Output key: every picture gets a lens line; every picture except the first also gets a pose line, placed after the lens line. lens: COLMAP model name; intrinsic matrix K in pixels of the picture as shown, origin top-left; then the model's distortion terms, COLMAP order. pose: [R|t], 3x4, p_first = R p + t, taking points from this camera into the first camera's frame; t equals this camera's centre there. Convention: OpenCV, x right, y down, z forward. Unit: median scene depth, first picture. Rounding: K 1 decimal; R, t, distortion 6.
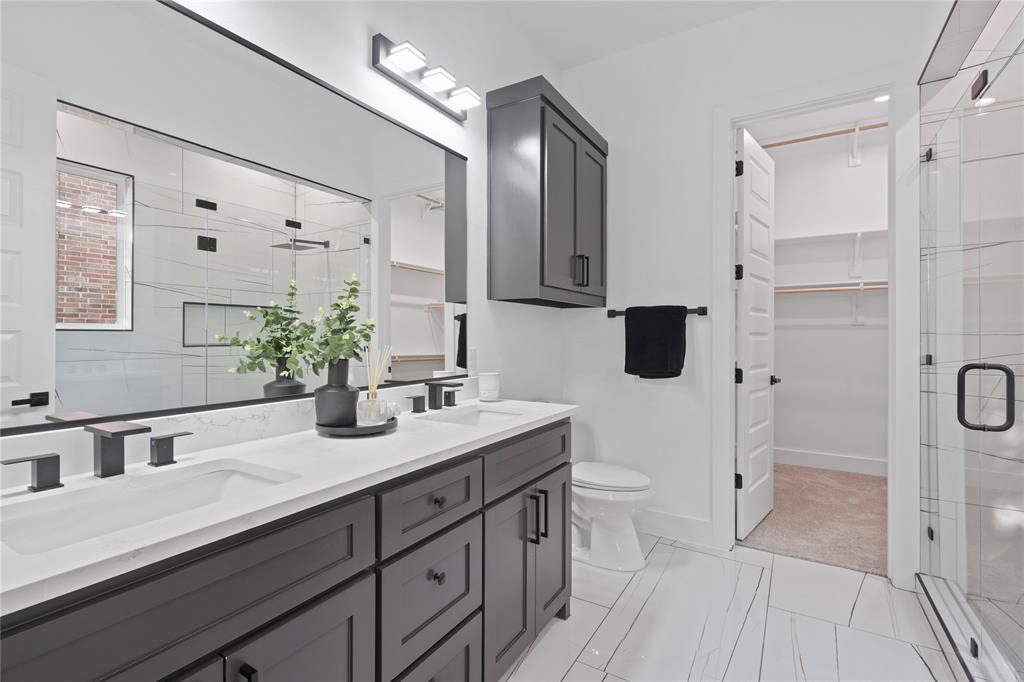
lens RADIAL K [[473.8, 0, 513.7], [0, 473.8, 339.2], [0, 0, 1]] dist [-0.003214, 0.001810]
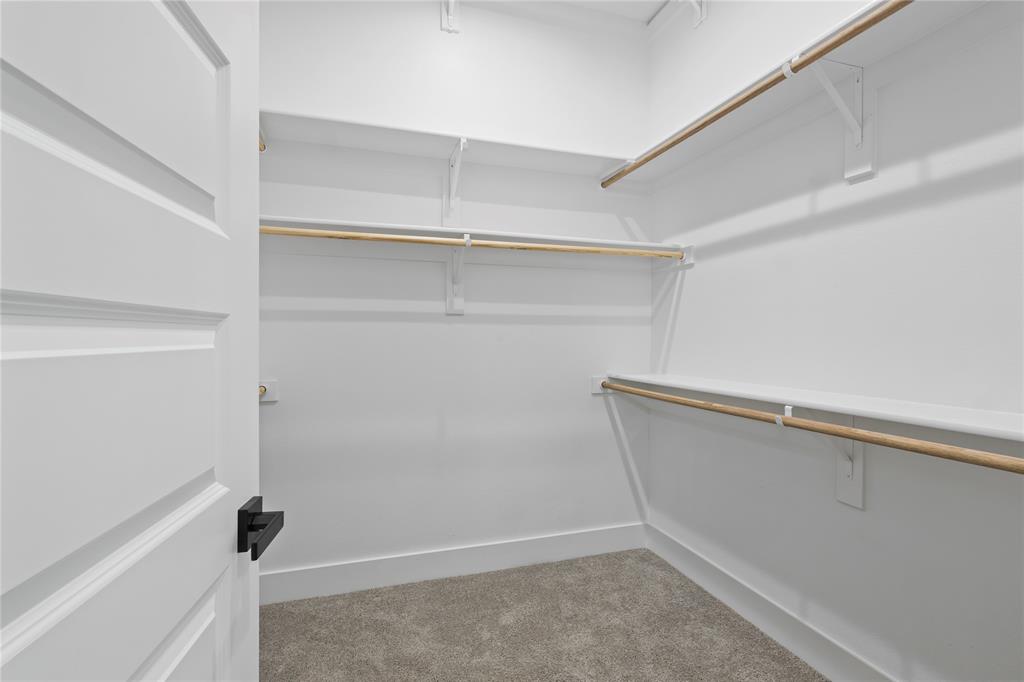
lens RADIAL K [[473.8, 0, 514.9], [0, 473.8, 340.5], [0, 0, 1]] dist [-0.003214, 0.001810]
pose [[0.653073, -0.000920, 0.757295, 0.347671], [0.000059, 0.999999, 0.001164, 0.000749], [-0.757295, -0.000715, 0.653072, 0.578356]]
